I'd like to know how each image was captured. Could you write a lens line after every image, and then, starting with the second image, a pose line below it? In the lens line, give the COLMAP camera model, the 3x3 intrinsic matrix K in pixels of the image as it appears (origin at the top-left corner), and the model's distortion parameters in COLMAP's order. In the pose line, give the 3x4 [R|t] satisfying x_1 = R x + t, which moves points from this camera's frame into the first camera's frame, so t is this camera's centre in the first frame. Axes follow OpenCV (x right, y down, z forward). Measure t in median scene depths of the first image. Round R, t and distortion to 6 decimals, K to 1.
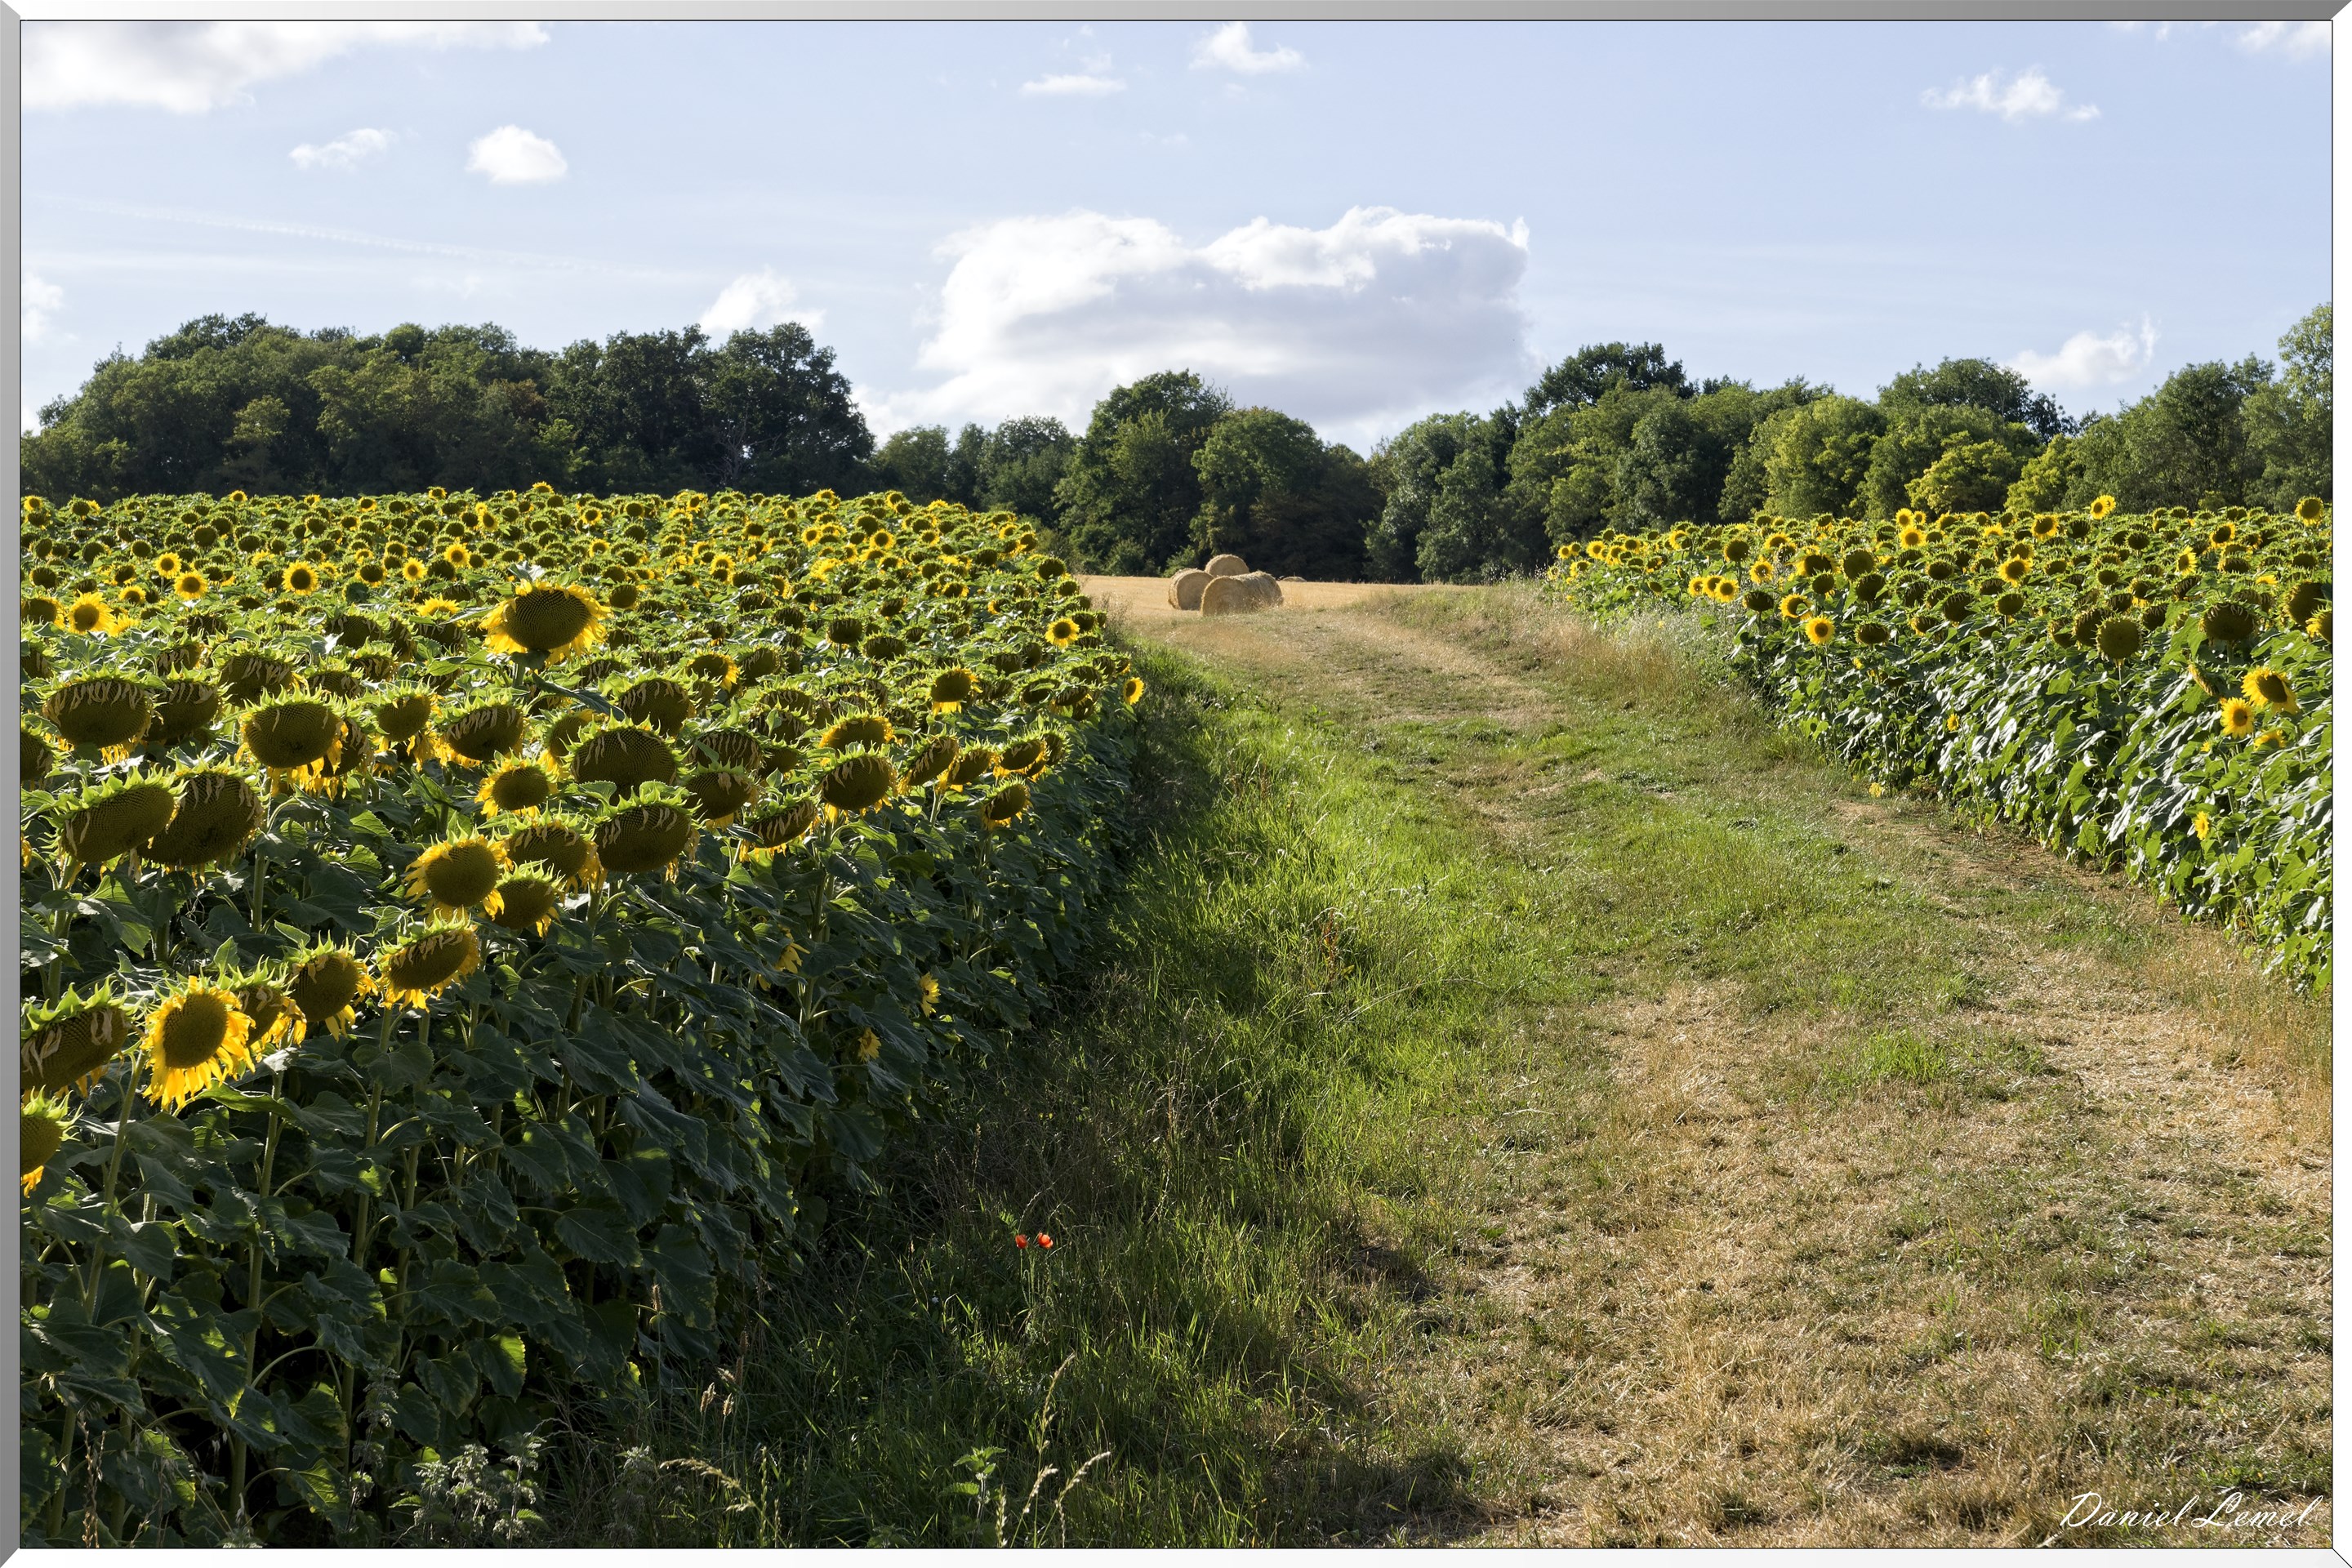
lens RADIAL K [[5134.3, 0, 1176.0], [0, 5134.3, 787.3], [0, 0, 1]] dist [-0.063476, 0.000000]
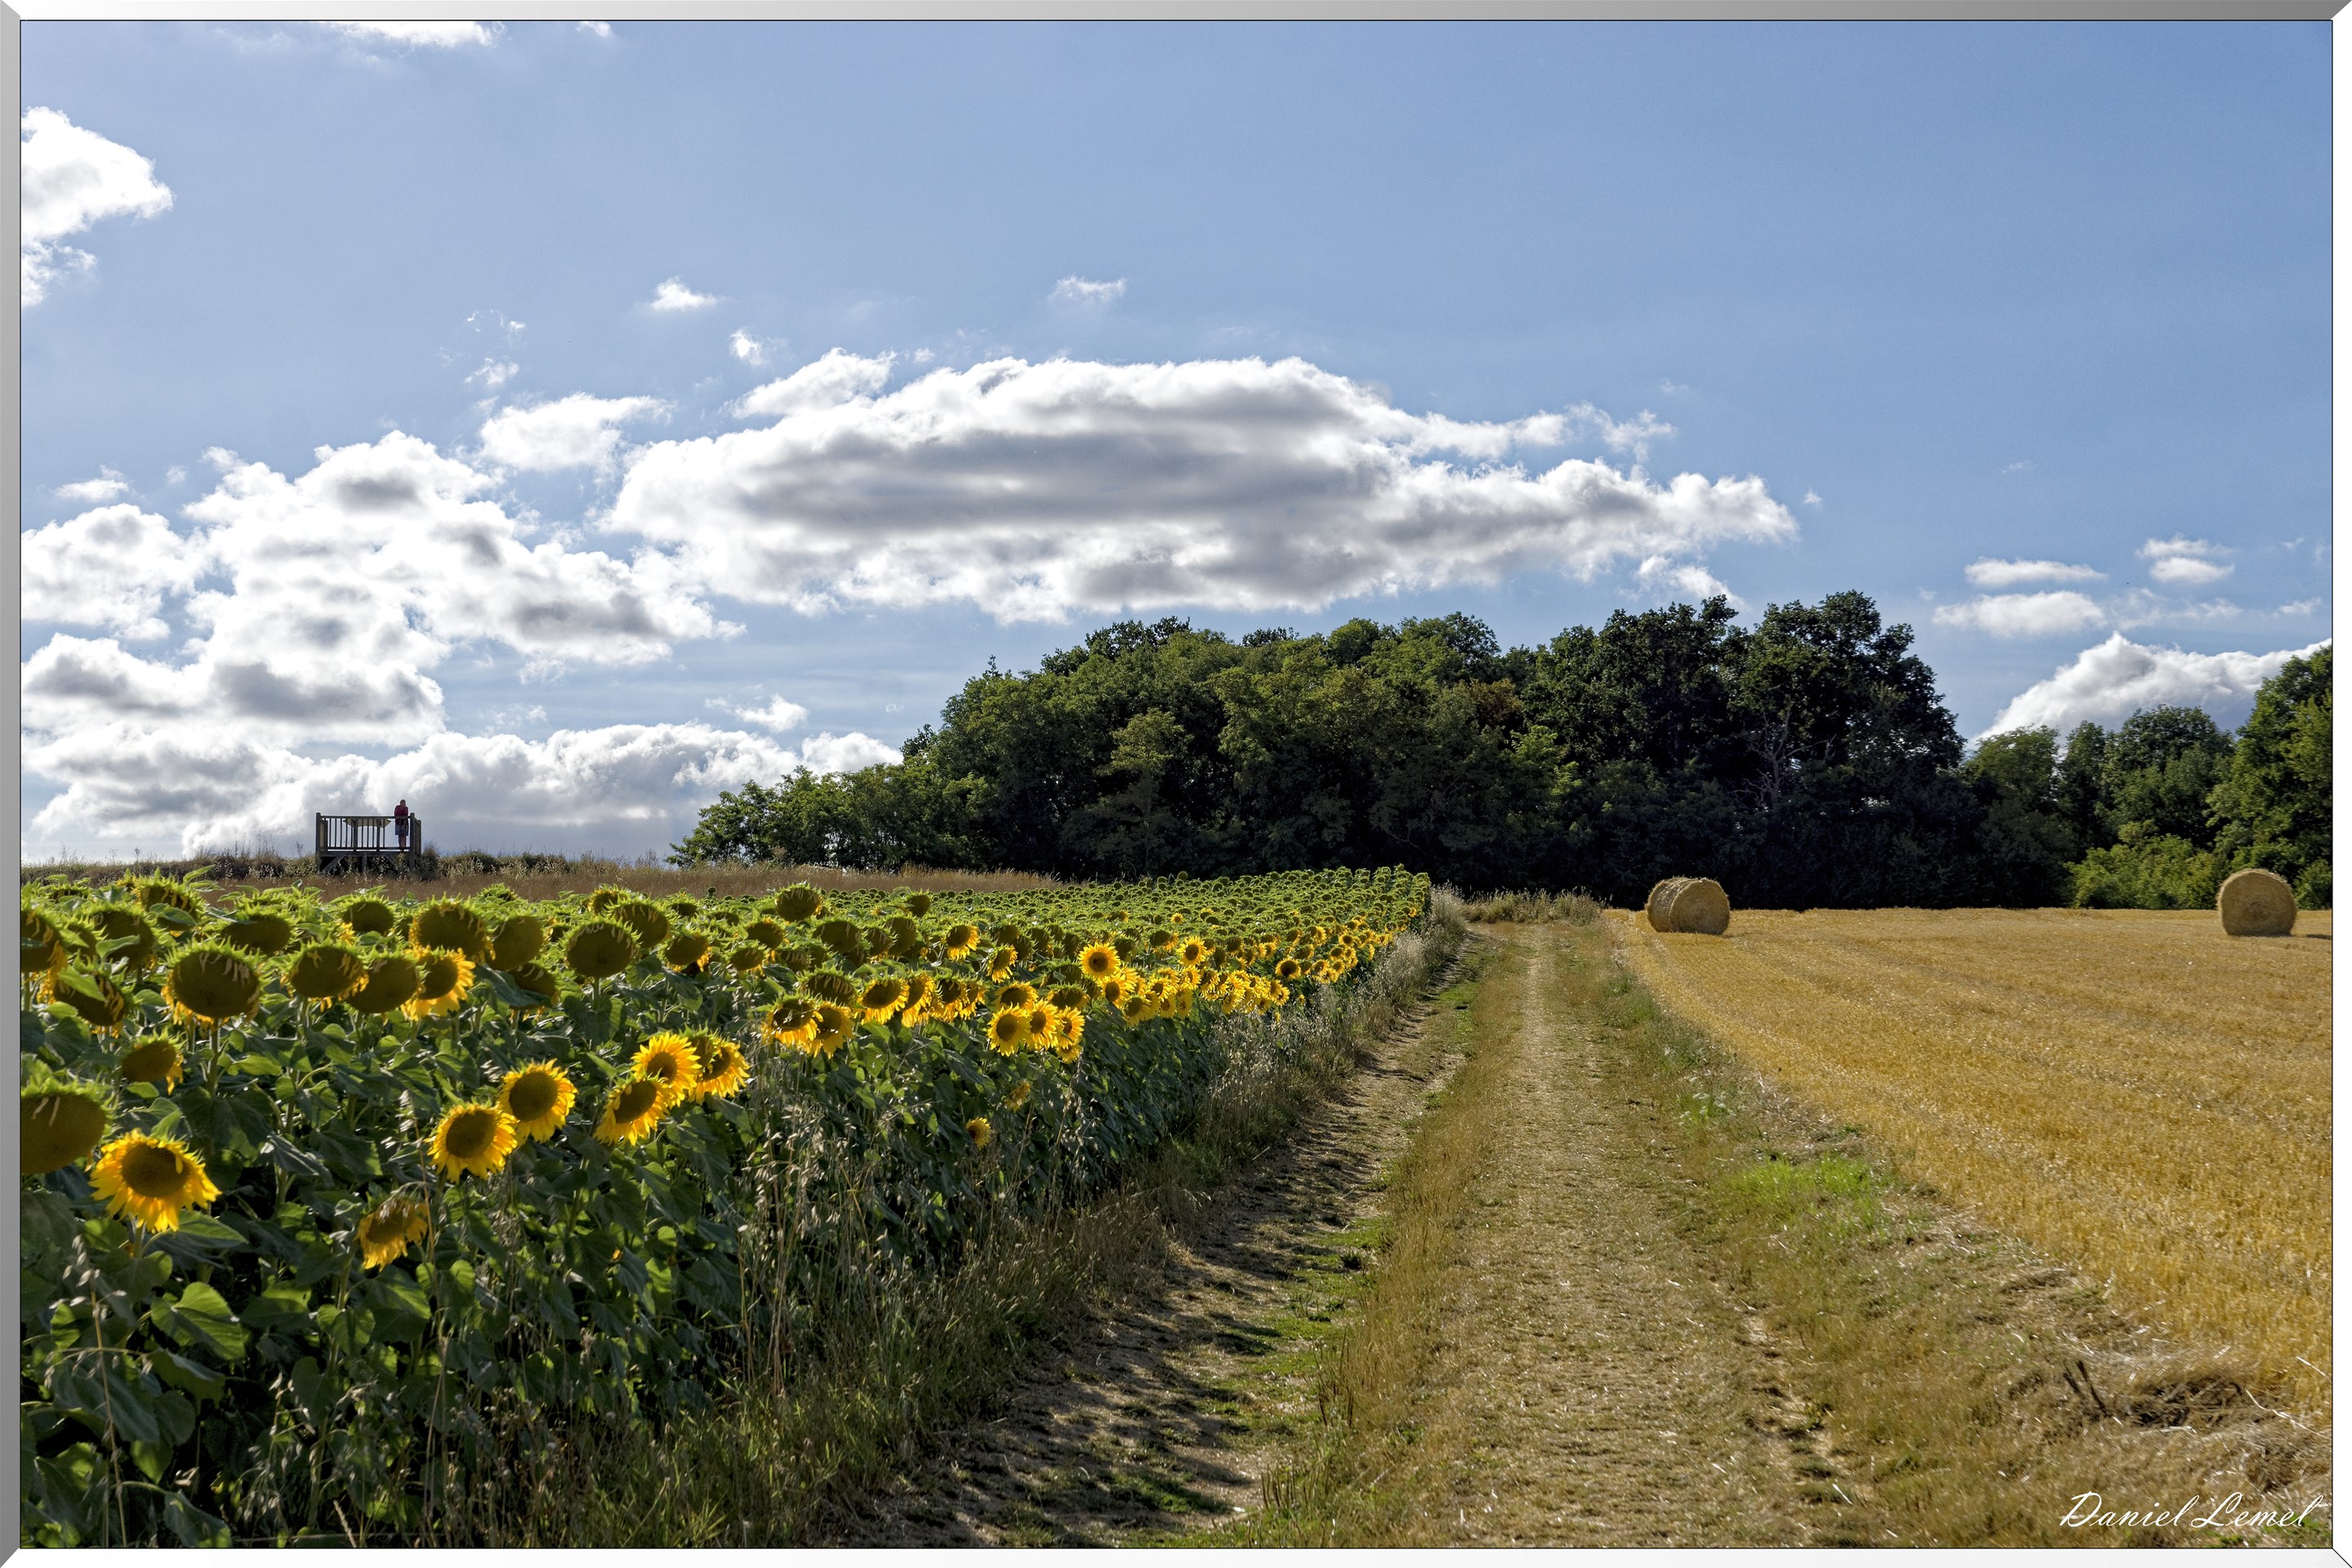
lens RADIAL K [[4614.6, 0, 1172.7], [0, 4614.6, 787.8], [0, 0, 1]] dist [-0.040860, 0.000000]
pose [[0.974024, -0.036131, -0.223542, -0.021130], [0.020367, 0.997165, -0.072431, -0.014466], [0.225525, 0.065996, 0.971999, 0.318747]]
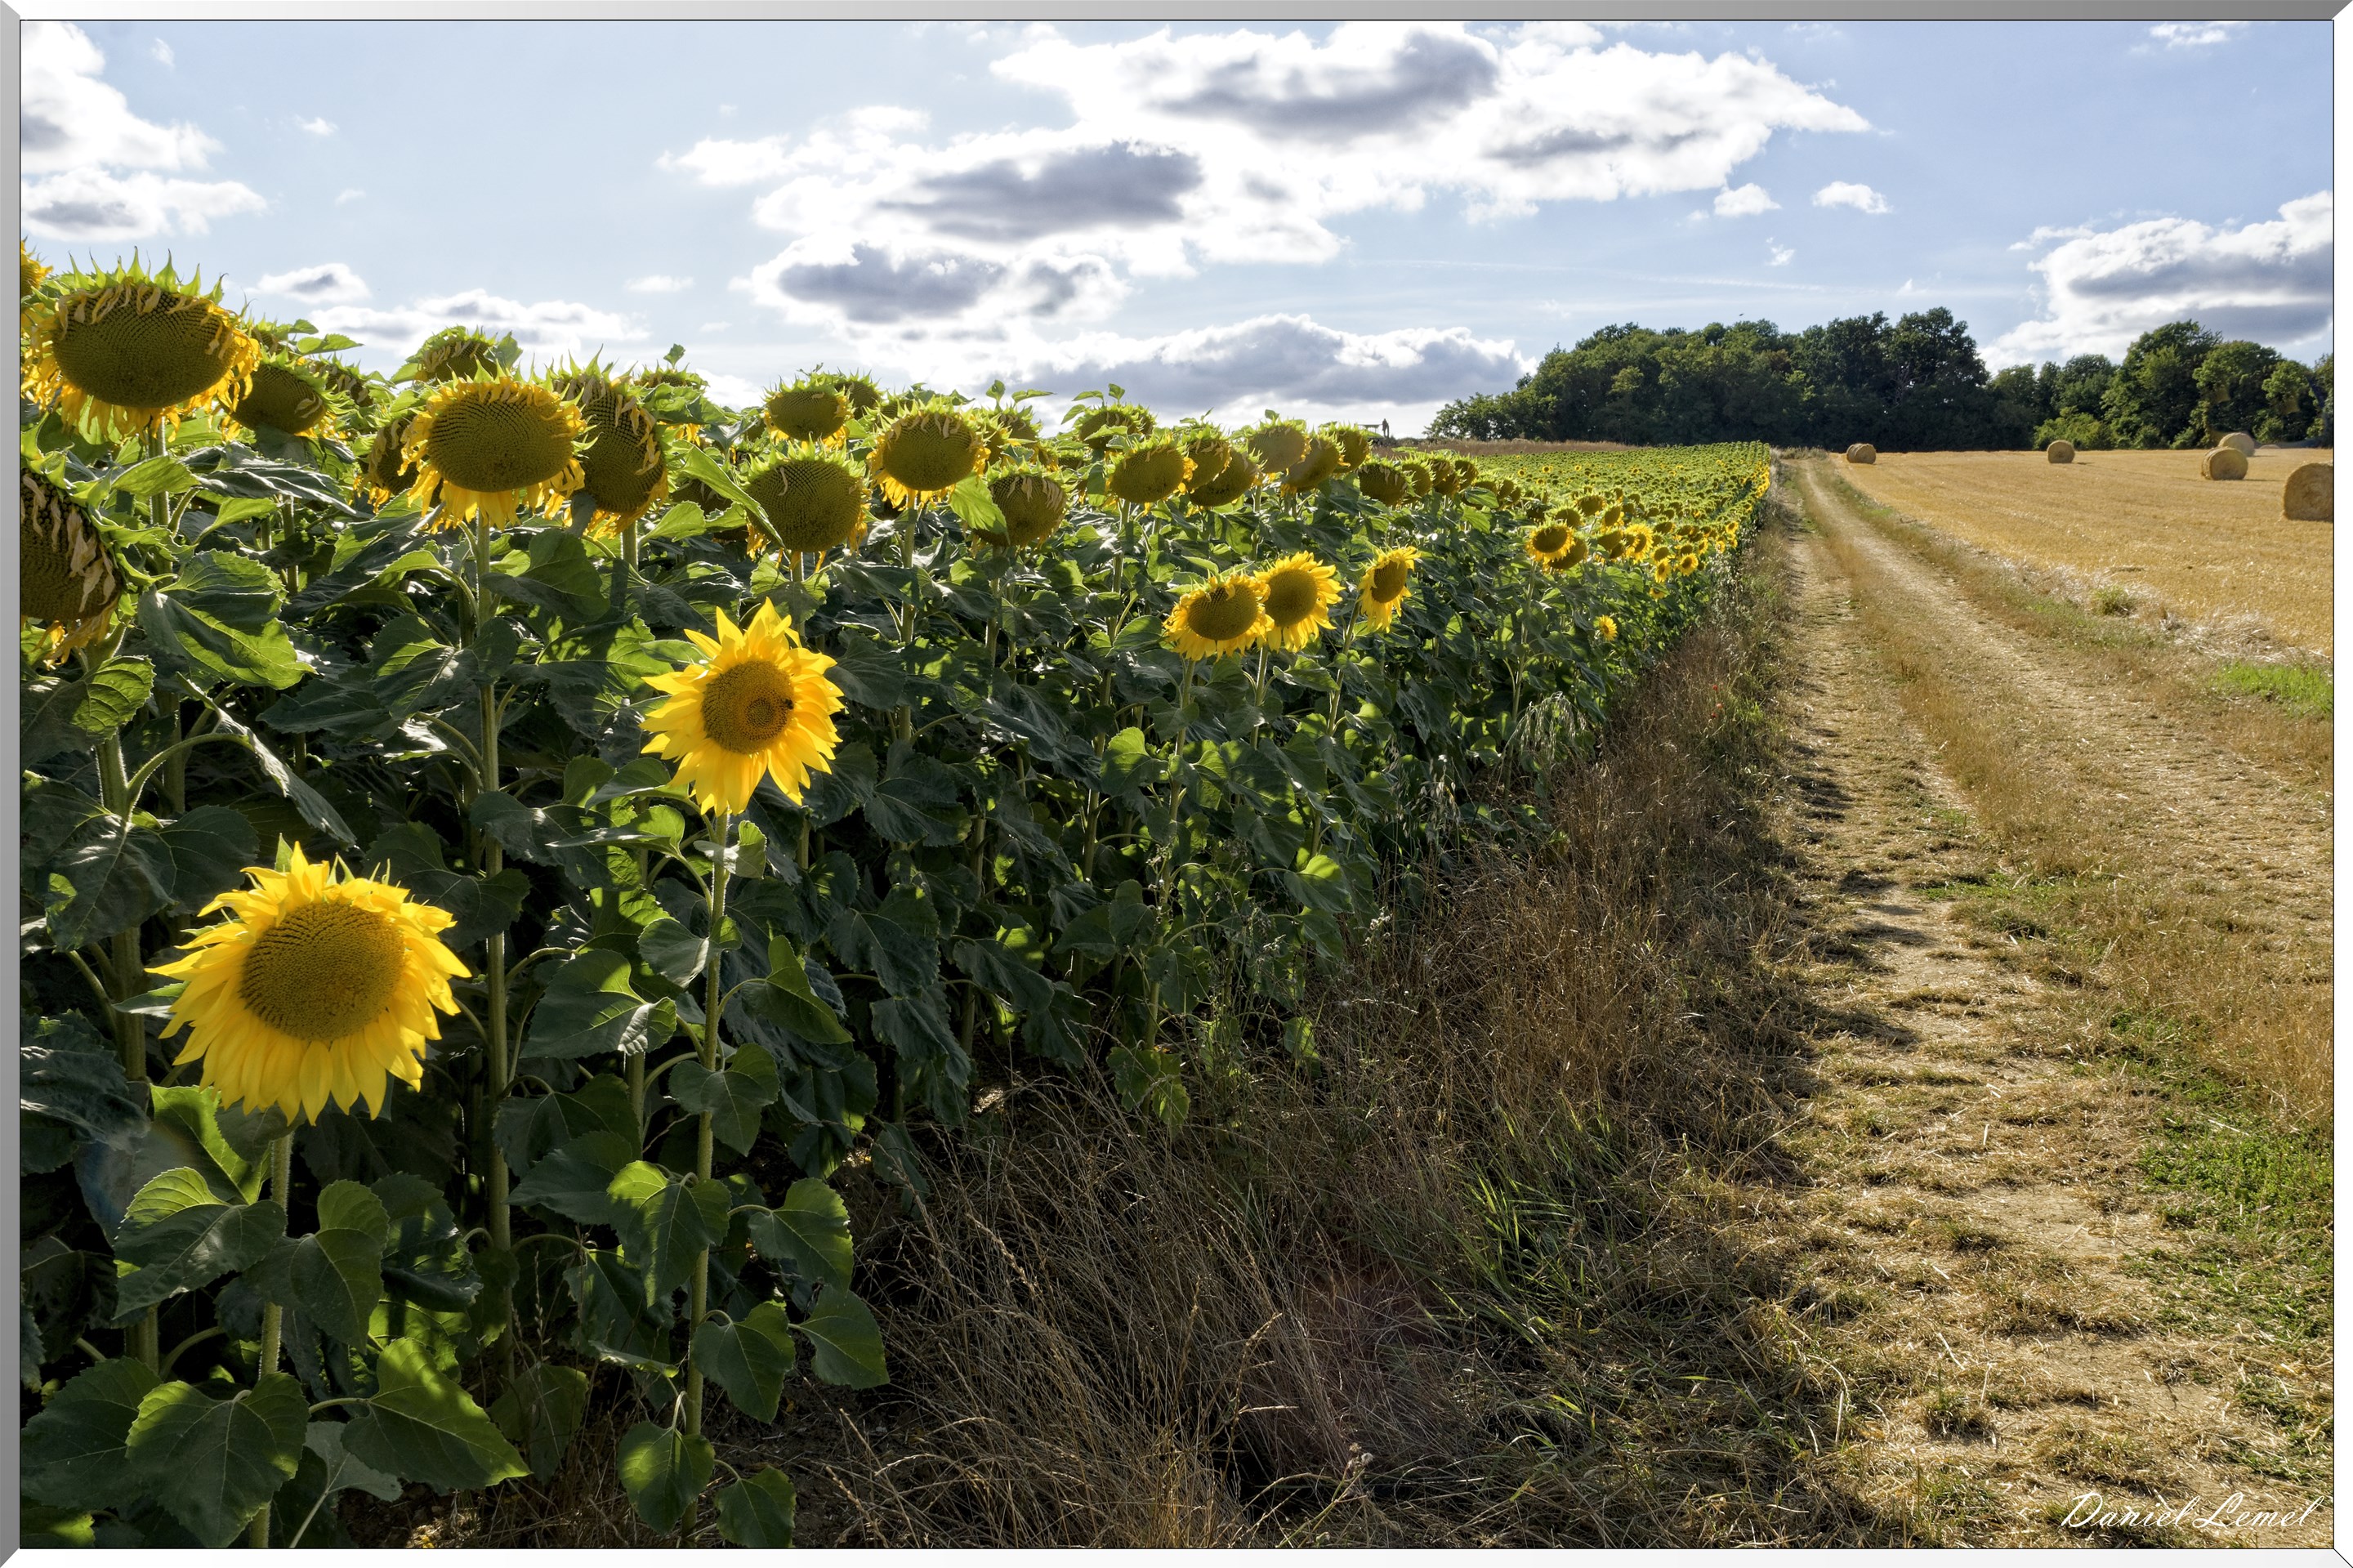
lens RADIAL K [[2195.3, 0, 1173.1], [0, 2195.3, 777.9], [0, 0, 1]] dist [-0.004854, 0.000000]
pose [[0.913955, 0.018703, -0.405384, -0.008185], [0.023138, 0.994911, 0.098066, -0.011147], [0.405155, -0.099007, 0.908871, 0.206374]]
